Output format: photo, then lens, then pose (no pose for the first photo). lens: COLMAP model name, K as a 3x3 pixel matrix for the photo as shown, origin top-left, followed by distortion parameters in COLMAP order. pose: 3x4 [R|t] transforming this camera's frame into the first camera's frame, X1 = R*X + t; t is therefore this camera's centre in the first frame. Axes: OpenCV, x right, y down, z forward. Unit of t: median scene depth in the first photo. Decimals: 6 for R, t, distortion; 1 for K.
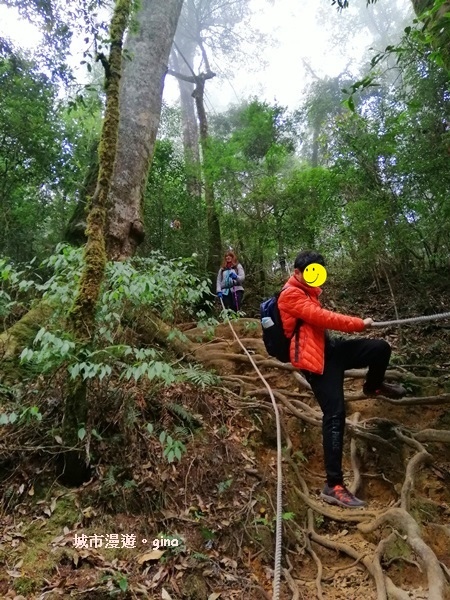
lens RADIAL K [[446.0, 0, 222.6], [0, 446.0, 301.9], [0, 0, 1]] dist [0.083513, -0.103026]
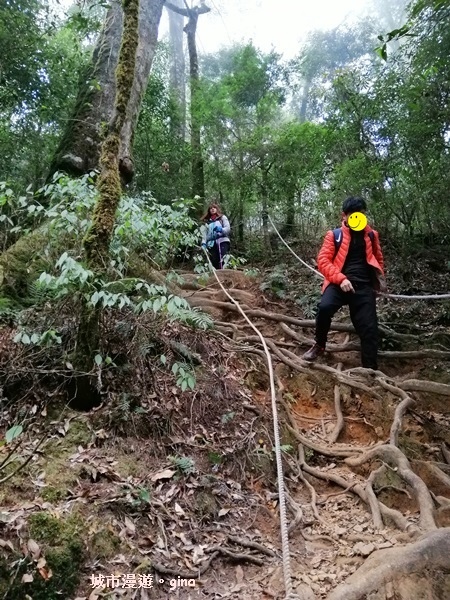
lens RADIAL K [[446.0, 0, 222.6], [0, 446.0, 301.9], [0, 0, 1]] dist [0.083513, -0.103026]
pose [[0.994361, 0.071746, 0.078099, -0.097395], [-0.079284, 0.992009, 0.098147, 0.032033], [-0.070433, -0.103786, 0.992103, -0.012891]]
